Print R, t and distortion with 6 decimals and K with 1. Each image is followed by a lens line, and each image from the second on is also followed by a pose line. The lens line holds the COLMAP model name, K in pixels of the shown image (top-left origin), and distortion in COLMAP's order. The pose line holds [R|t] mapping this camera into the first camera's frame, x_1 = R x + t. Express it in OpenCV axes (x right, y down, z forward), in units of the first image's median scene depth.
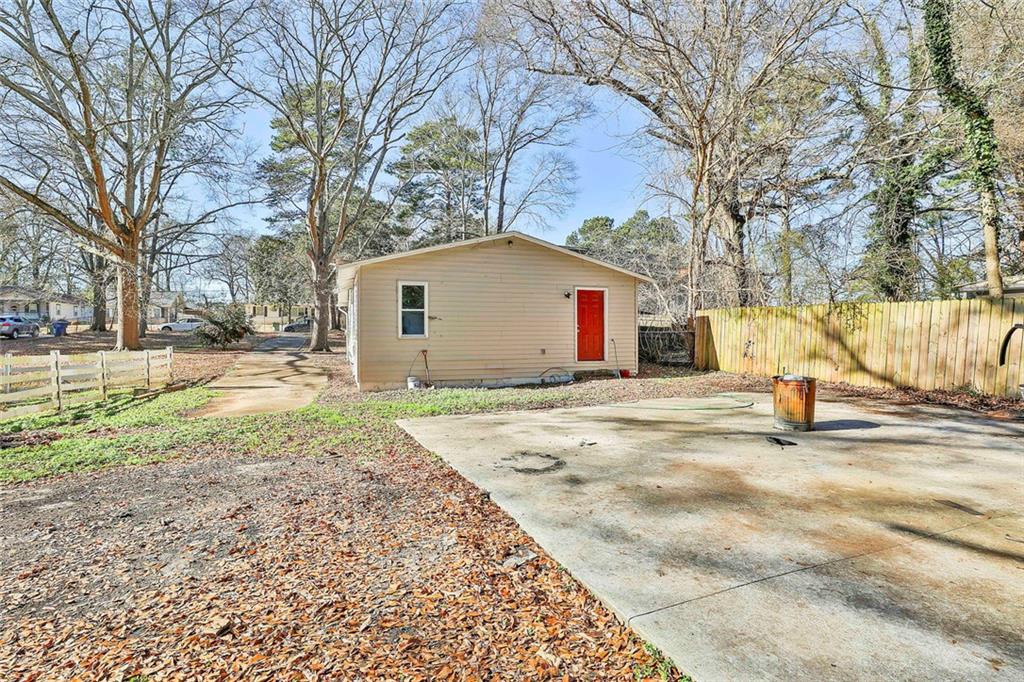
lens RADIAL K [[492.0, 0, 514.9], [0, 492.0, 334.3], [0, 0, 1]] dist [-0.002373, 0.000320]
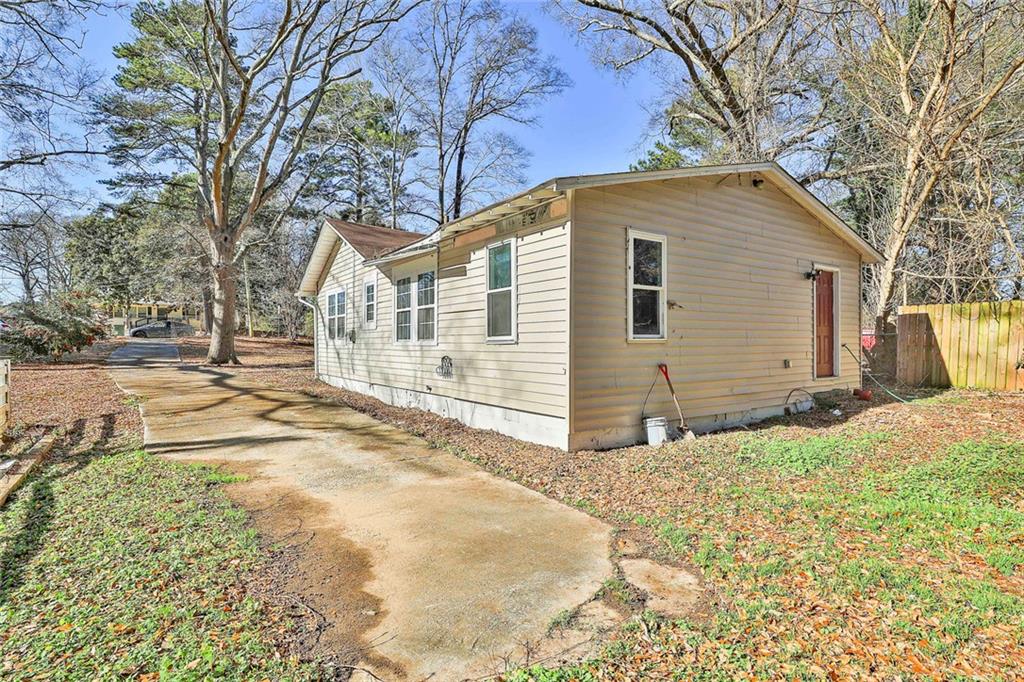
lens RADIAL K [[489.0, 0, 512.0], [0, 489.0, 341.0], [0, 0, 1]] dist [0.001144, 0.000776]
pose [[0.961504, 0.002656, 0.274777, -0.196928], [-0.001727, 0.999992, -0.003621, 0.003874], [-0.274784, 0.003007, 0.961501, 0.218566]]
